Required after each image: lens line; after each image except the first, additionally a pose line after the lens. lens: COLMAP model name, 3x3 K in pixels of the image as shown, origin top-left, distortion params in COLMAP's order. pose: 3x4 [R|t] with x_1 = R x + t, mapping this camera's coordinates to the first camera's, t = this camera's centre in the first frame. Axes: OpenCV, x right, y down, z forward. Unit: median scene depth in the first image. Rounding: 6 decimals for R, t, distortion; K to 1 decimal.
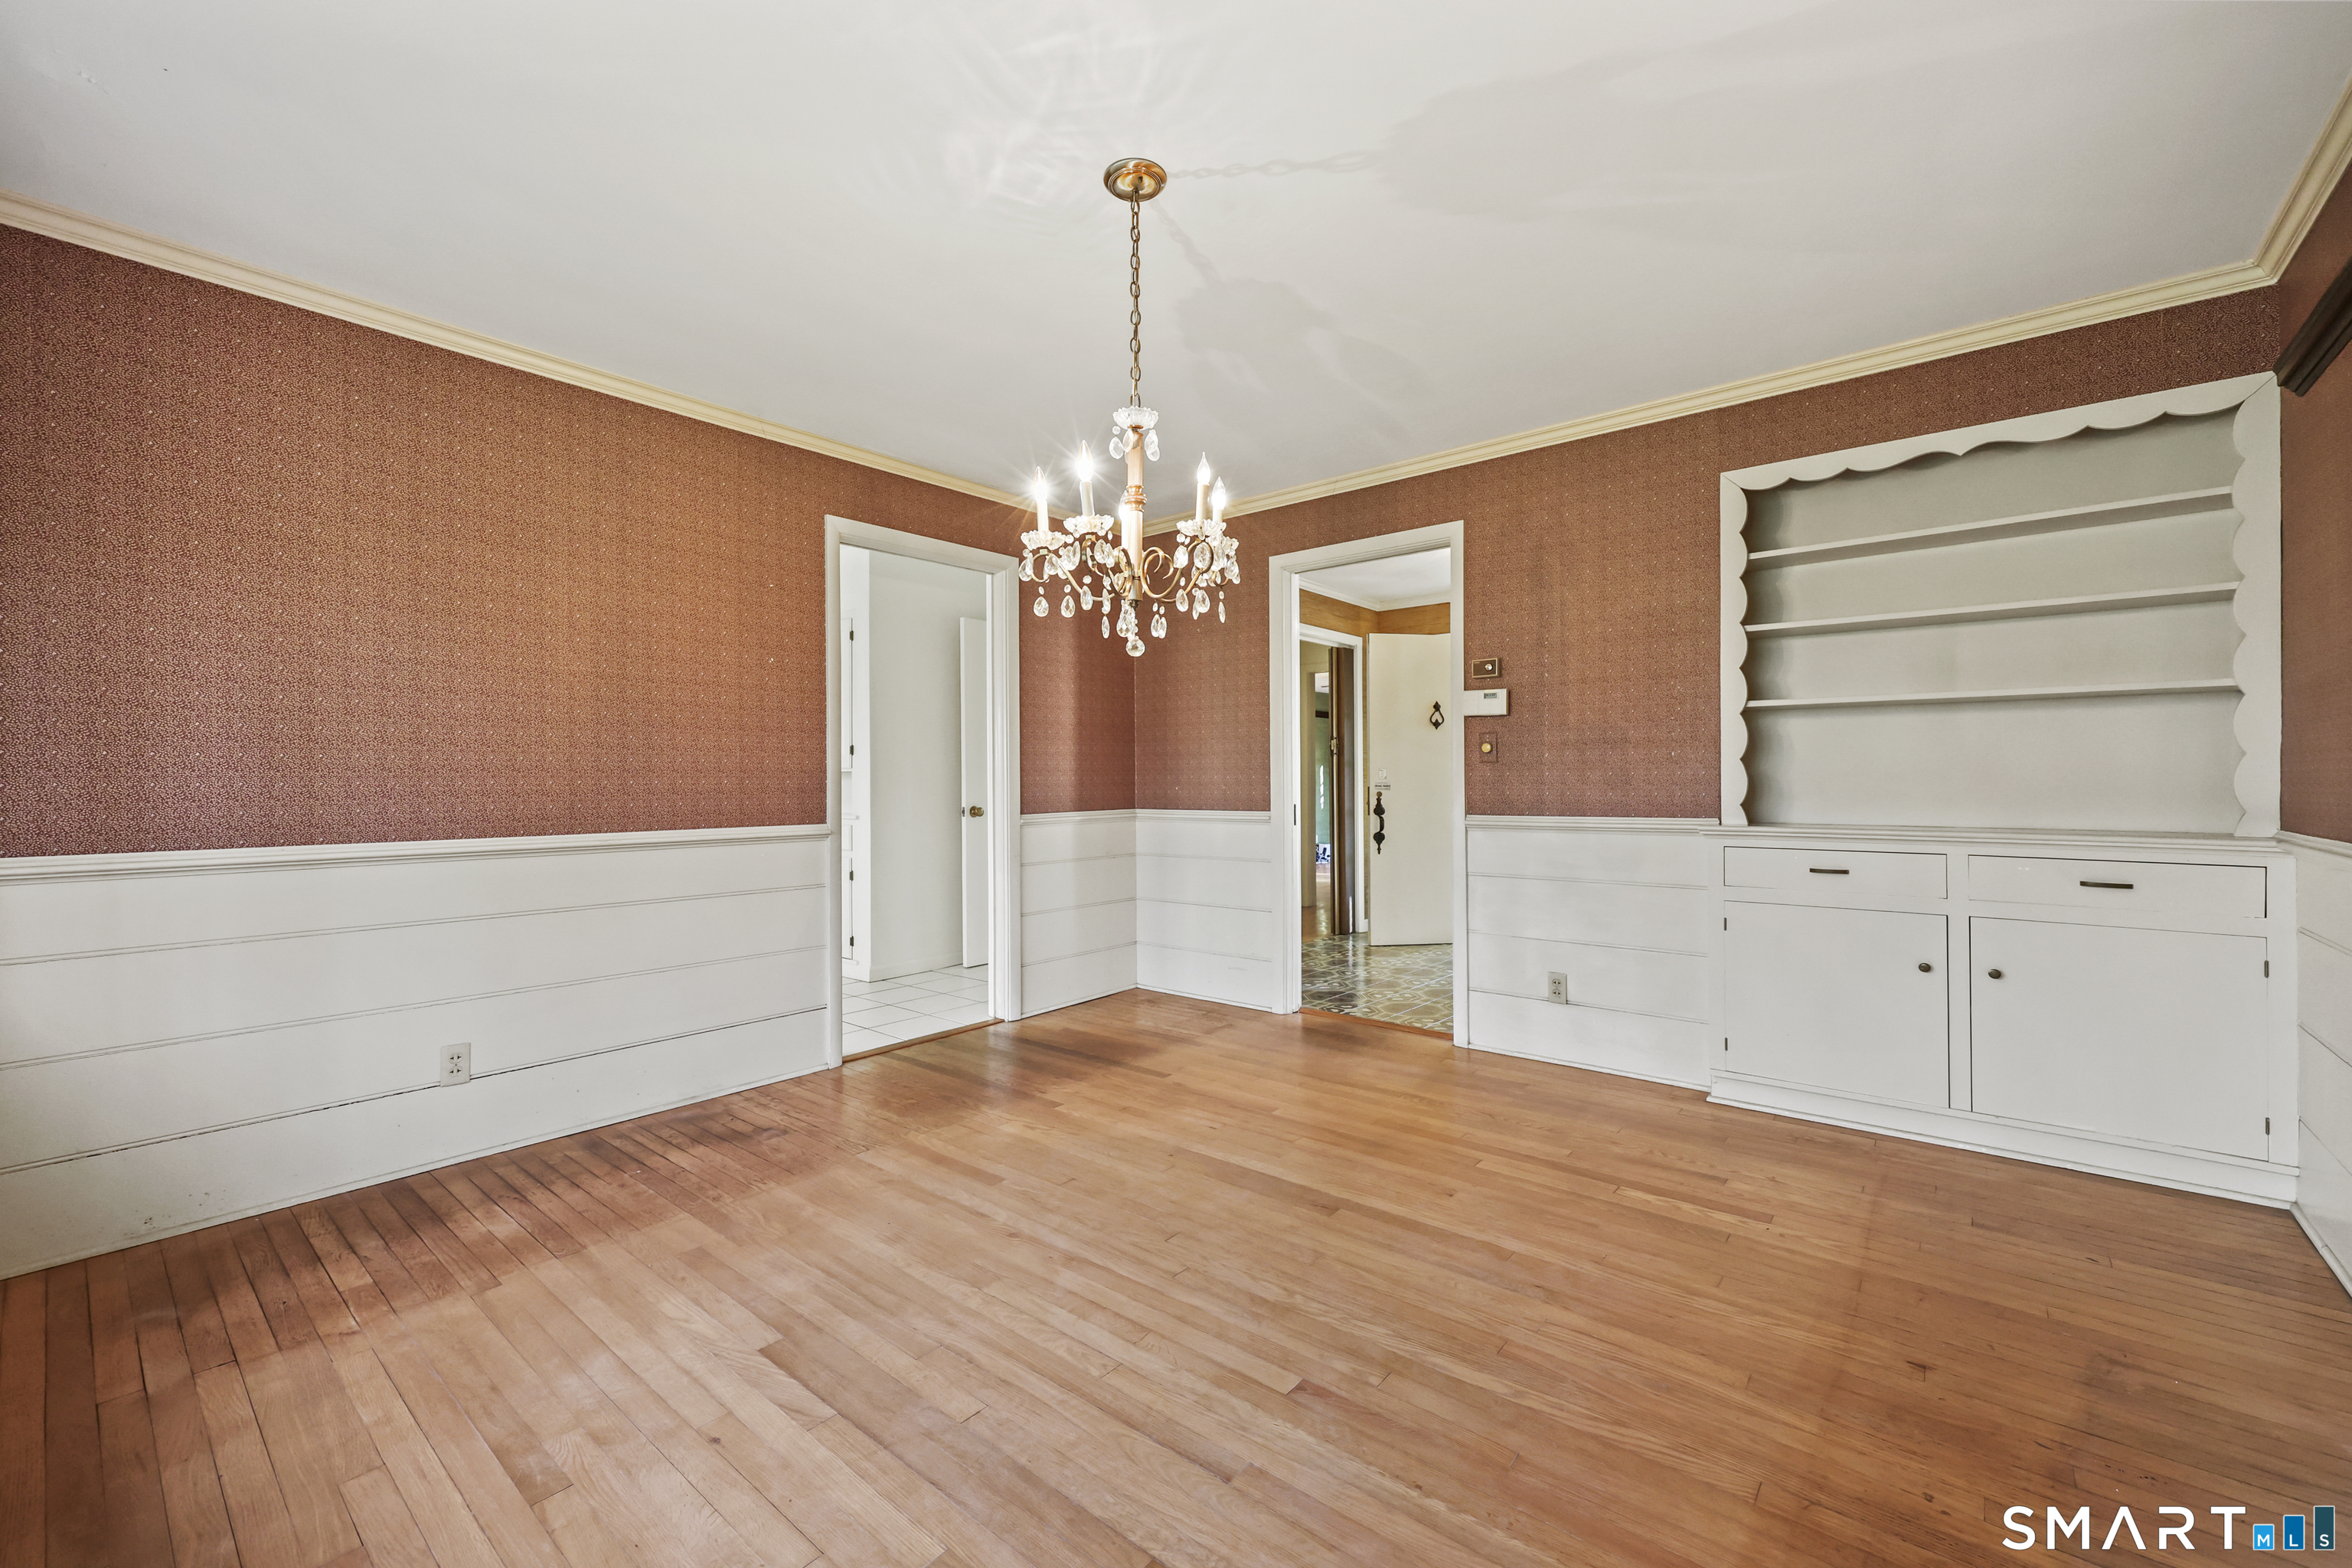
lens RADIAL K [[951.3, 0, 1182.6], [0, 951.3, 778.6], [0, 0, 1]] dist [-0.002367, 0.000087]
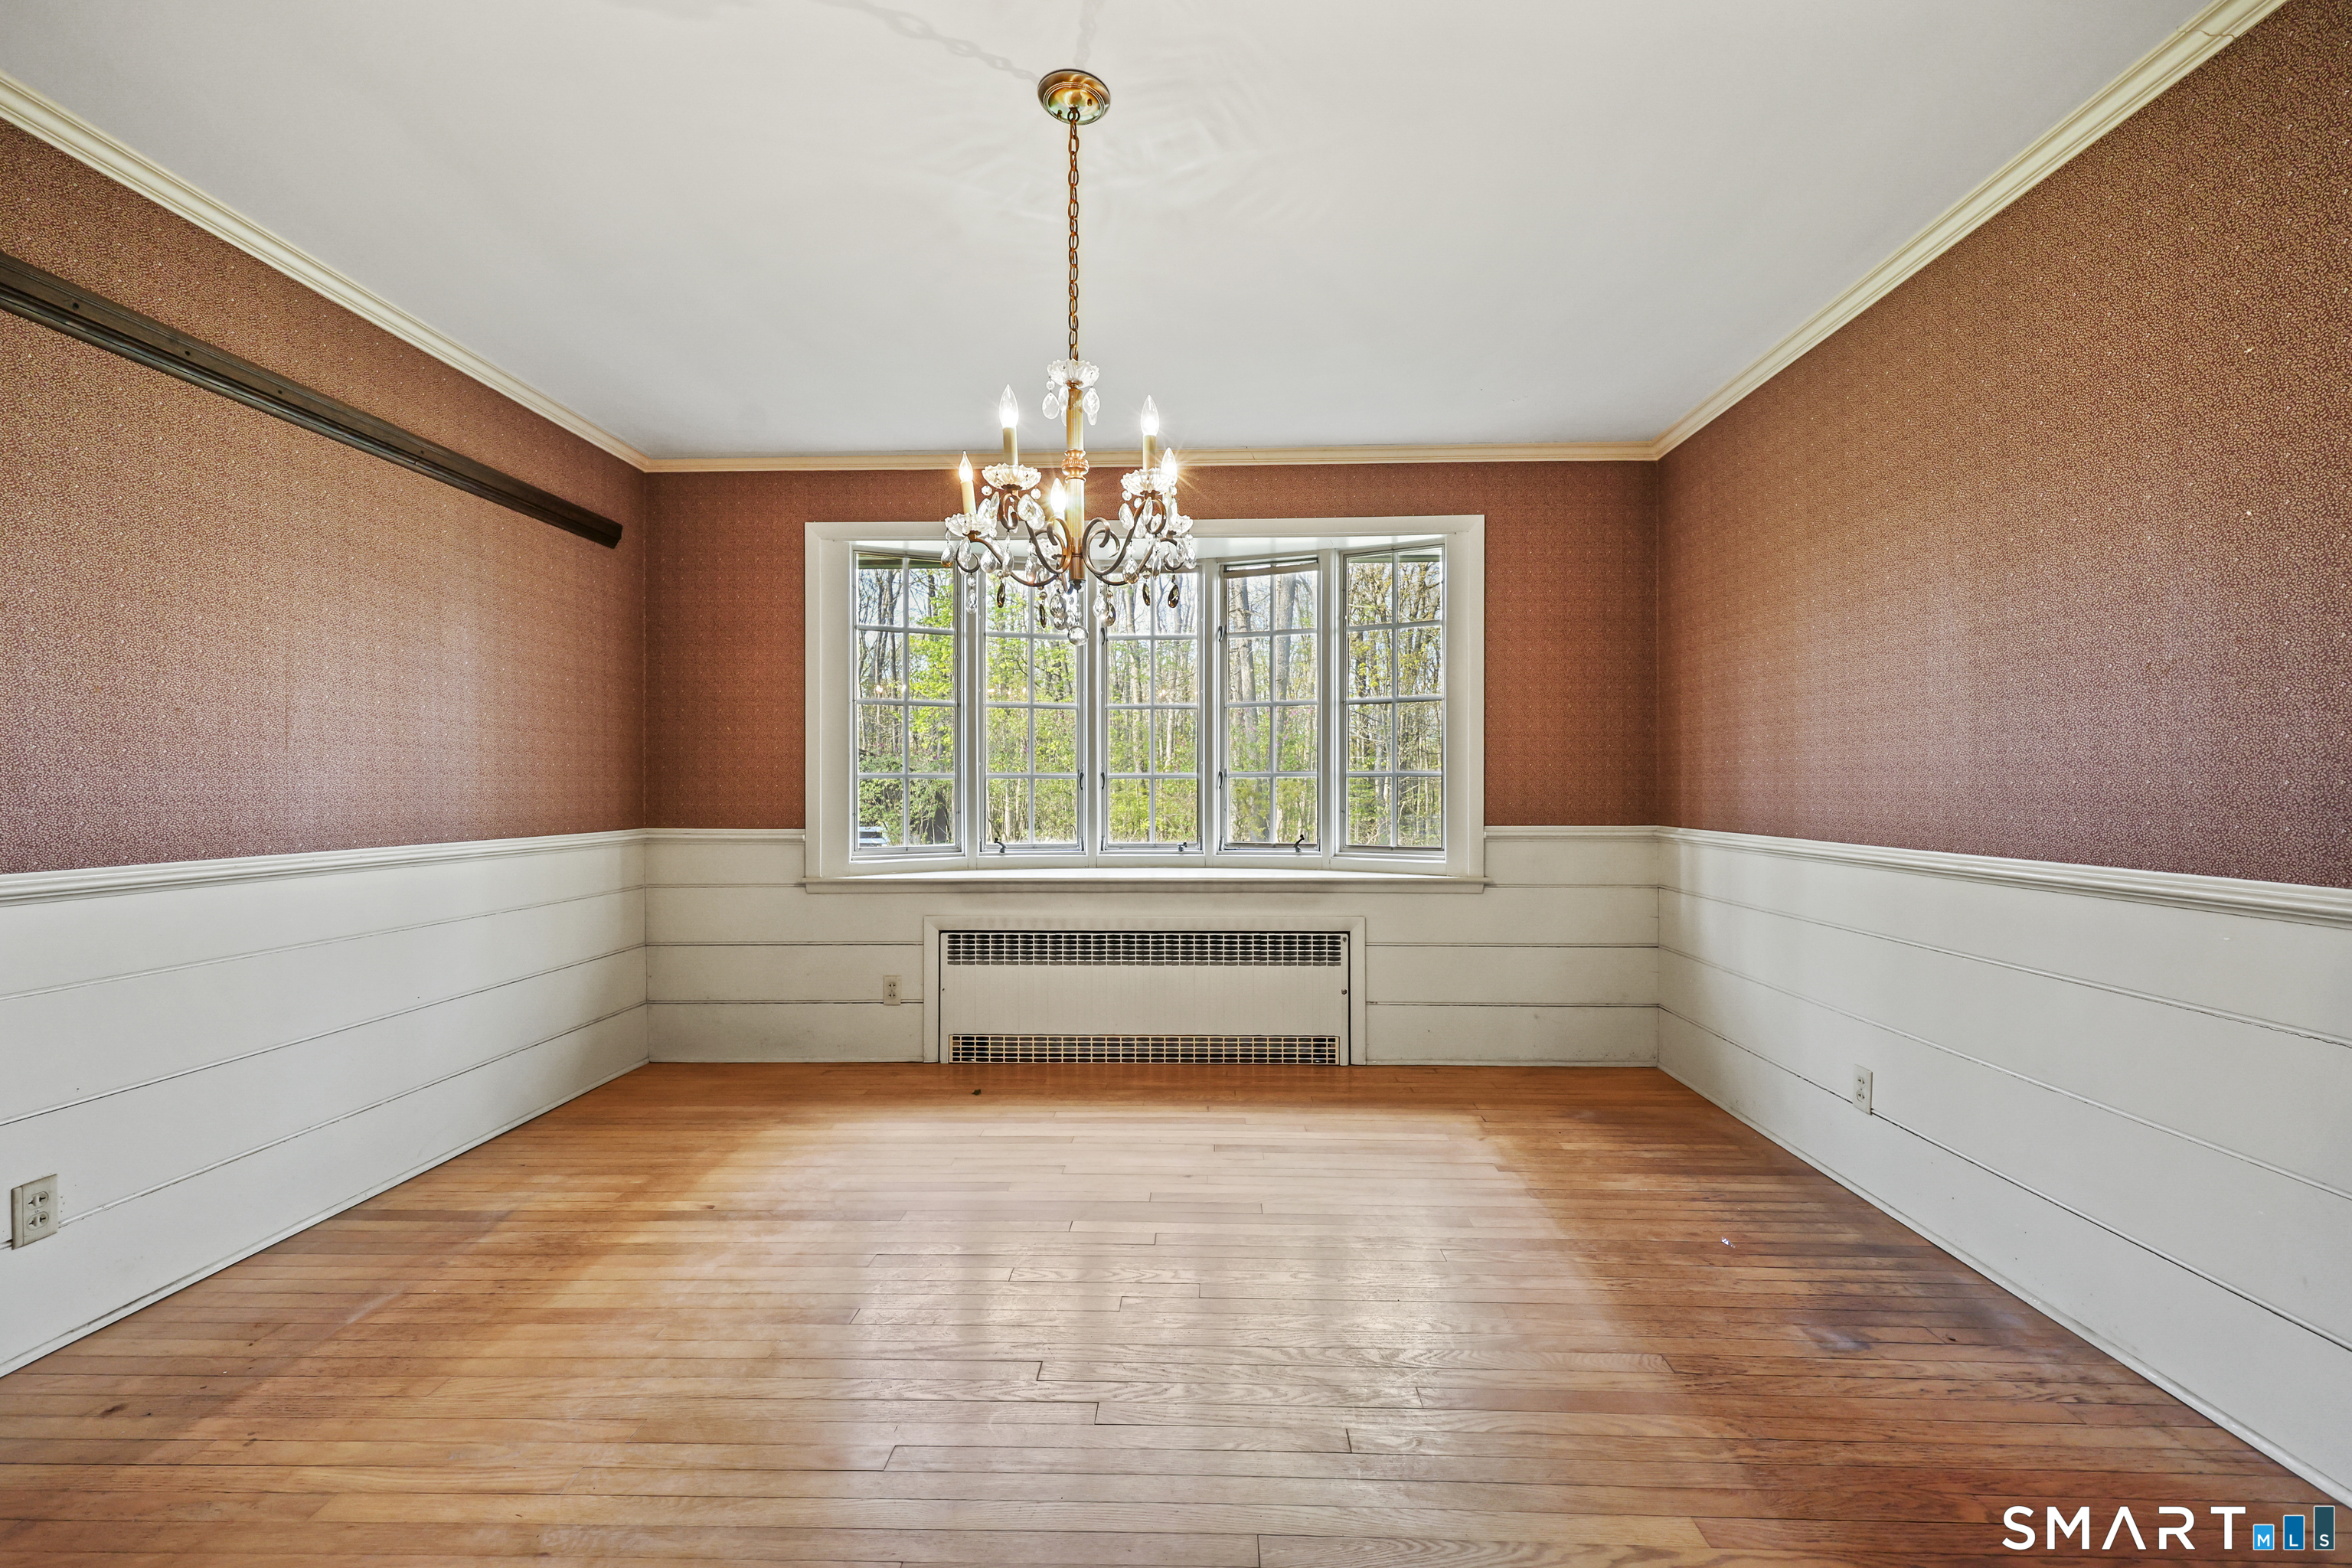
lens RADIAL K [[951.3, 0, 1193.4], [0, 951.3, 786.6], [0, 0, 1]] dist [-0.002367, 0.000087]
pose [[-0.781155, 0.008112, -0.624284, 0.315330], [0.008523, 0.999961, 0.002328, 0.000305], [0.624278, -0.003502, -0.781194, 1.321403]]
